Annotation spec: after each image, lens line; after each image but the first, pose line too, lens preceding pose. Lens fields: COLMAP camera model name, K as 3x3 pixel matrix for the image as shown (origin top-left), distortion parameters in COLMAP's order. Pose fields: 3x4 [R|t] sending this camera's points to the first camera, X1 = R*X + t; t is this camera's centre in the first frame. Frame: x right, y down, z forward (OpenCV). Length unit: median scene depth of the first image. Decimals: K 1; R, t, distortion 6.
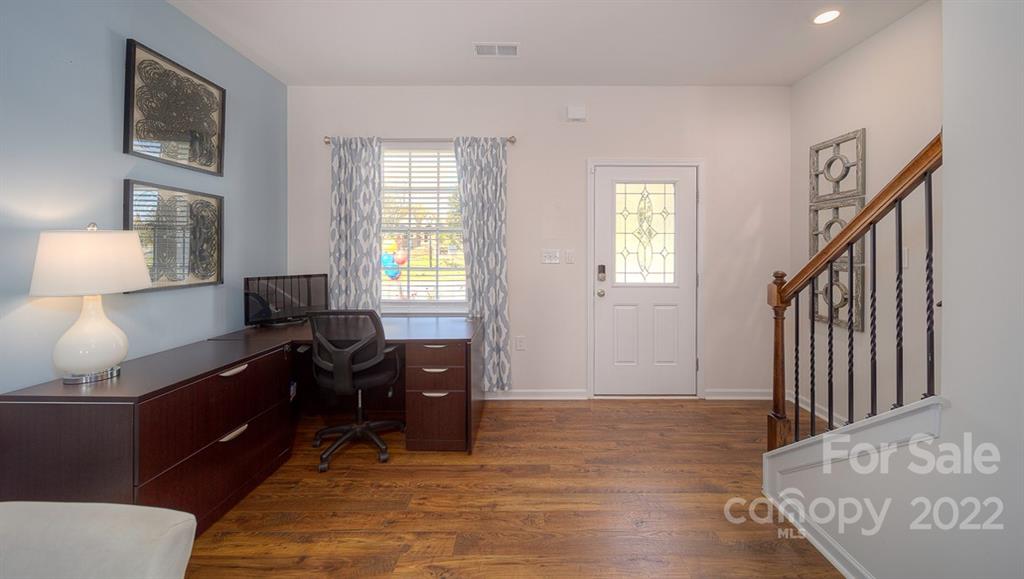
lens RADIAL K [[358.1, 0, 527.7], [0, 358.1, 252.8], [0, 0, 1]] dist [0.000326, -0.000753]
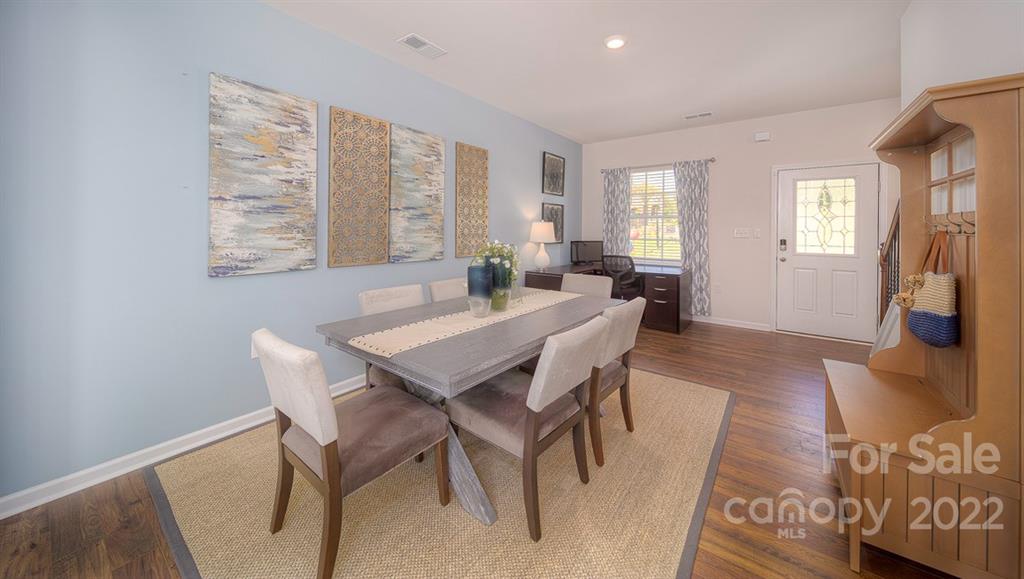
lens RADIAL K [[358.1, 0, 510.5], [0, 358.1, 231.7], [0, 0, 1]] dist [0.000326, -0.000753]
pose [[0.792762, 0.007109, -0.609490, 0.219451], [-0.007359, 0.999971, 0.002092, 0.008750], [0.609487, 0.002827, 0.792791, -0.816600]]
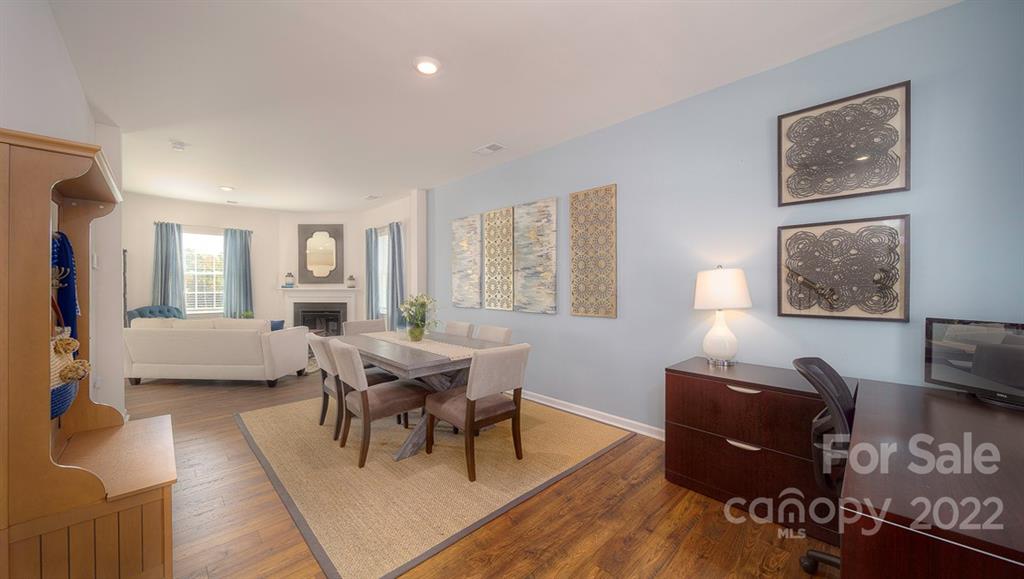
lens RADIAL K [[358.1, 0, 513.0], [0, 358.1, 296.4], [0, 0, 1]] dist [0.000326, -0.000753]
pose [[-0.719751, 0.010164, -0.694158, 0.282065], [-0.010828, 0.999607, 0.025864, 0.011814], [0.694148, 0.026132, -0.719358, 0.780147]]
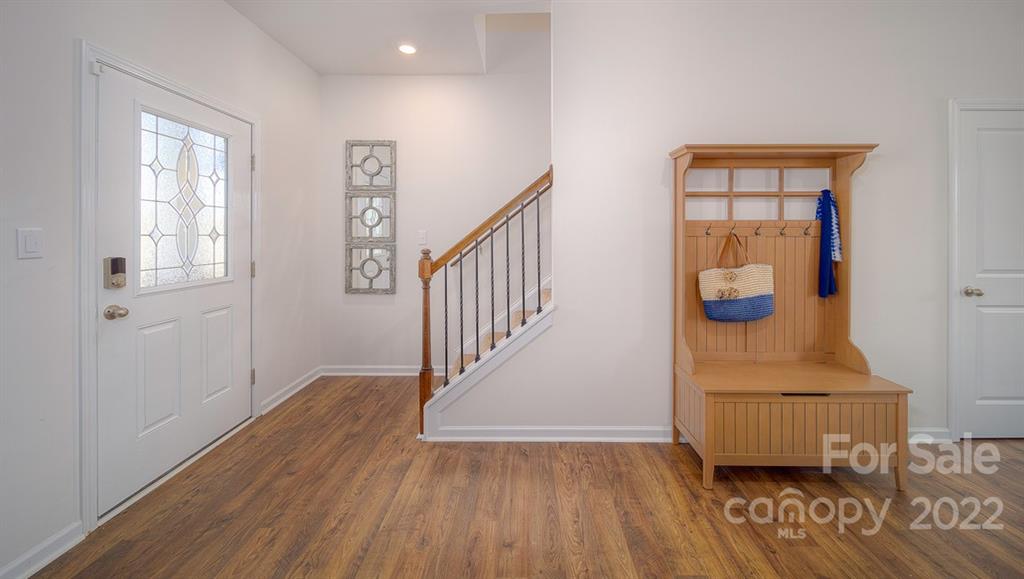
lens RADIAL K [[358.1, 0, 514.3], [0, 358.1, 233.7], [0, 0, 1]] dist [0.000326, -0.000753]
pose [[0.024902, 0.000171, 0.999690, -0.308249], [0.003739, 0.999993, -0.000265, 0.001165], [-0.999683, 0.003744, 0.024901, 0.417134]]
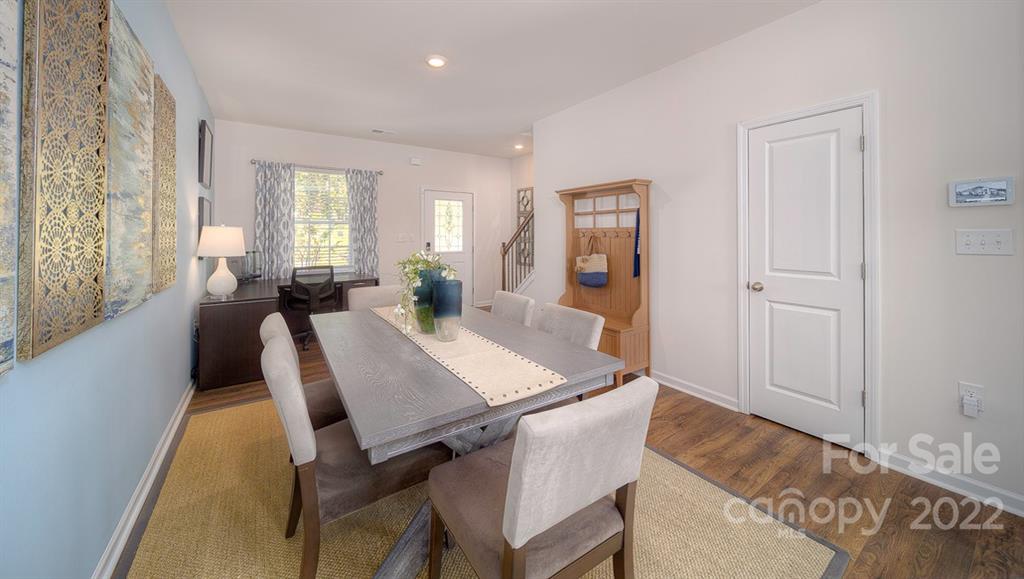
lens RADIAL K [[358.1, 0, 501.8], [0, 358.1, 232.8], [0, 0, 1]] dist [0.000326, -0.000753]
pose [[0.841113, -0.000838, 0.540859, -0.504346], [0.005965, 0.999952, -0.007728, 0.000058], [-0.540827, 0.009726, 0.841078, -0.824787]]
